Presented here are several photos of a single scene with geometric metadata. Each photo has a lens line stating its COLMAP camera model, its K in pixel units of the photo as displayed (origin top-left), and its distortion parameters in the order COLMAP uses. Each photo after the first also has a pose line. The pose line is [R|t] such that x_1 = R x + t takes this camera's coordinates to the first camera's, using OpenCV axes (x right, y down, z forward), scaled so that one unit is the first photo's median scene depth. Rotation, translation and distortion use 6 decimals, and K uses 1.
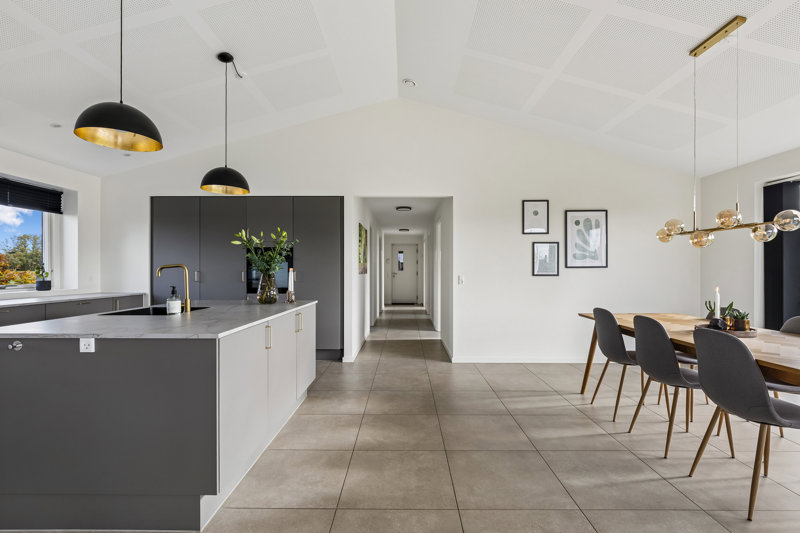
lens RADIAL K [[371.4, 0, 402.6], [0, 371.4, 271.4], [0, 0, 1]] dist [-0.001679, -0.000234]
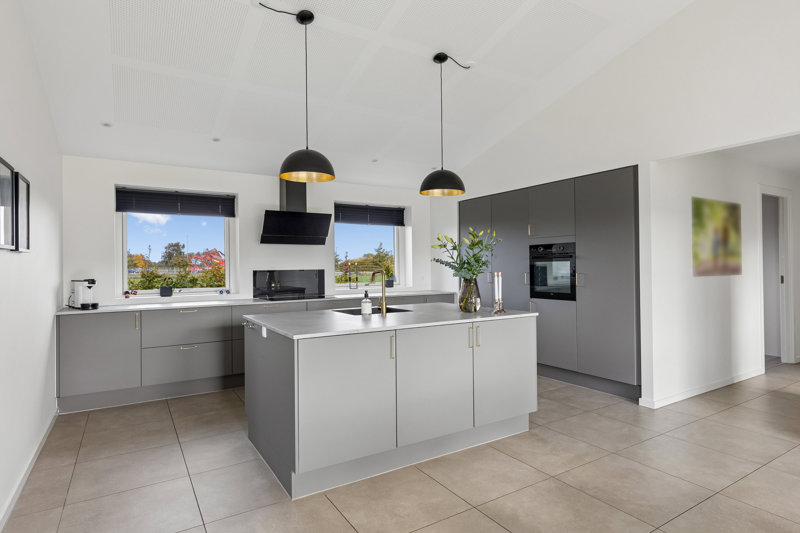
lens RADIAL K [[438.1, 0, 400.0], [0, 438.1, 266.5], [0, 0, 1]] dist [0.005930, 0.000495]
pose [[0.536346, -0.006865, -0.843970, 0.317290], [0.008655, 0.999959, -0.002634, -0.016060], [0.843954, -0.005892, 0.536384, 0.204349]]
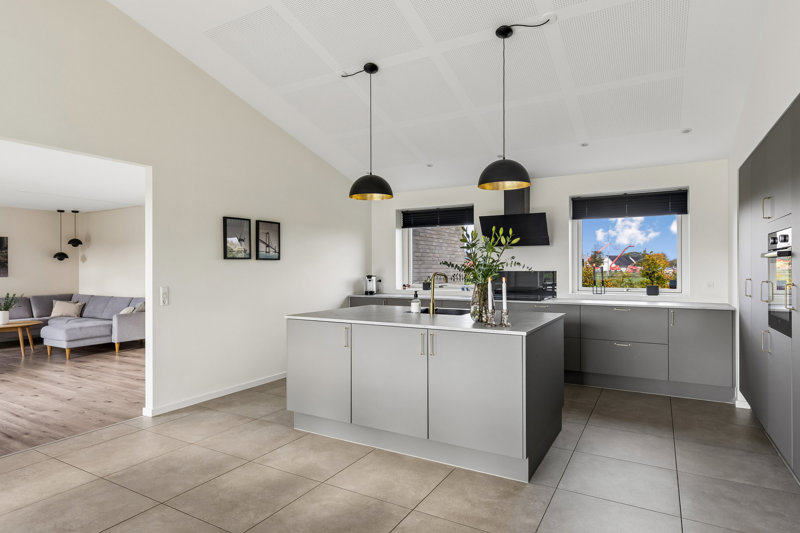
lens RADIAL K [[446.1, 0, 404.7], [0, 446.1, 271.9], [0, 0, 1]] dist [0.003043, 0.000837]
pose [[-0.483024, 0.008176, -0.875569, 0.395988], [0.000356, 0.999958, 0.009141, -0.021826], [0.875607, 0.004104, -0.483006, 0.939485]]
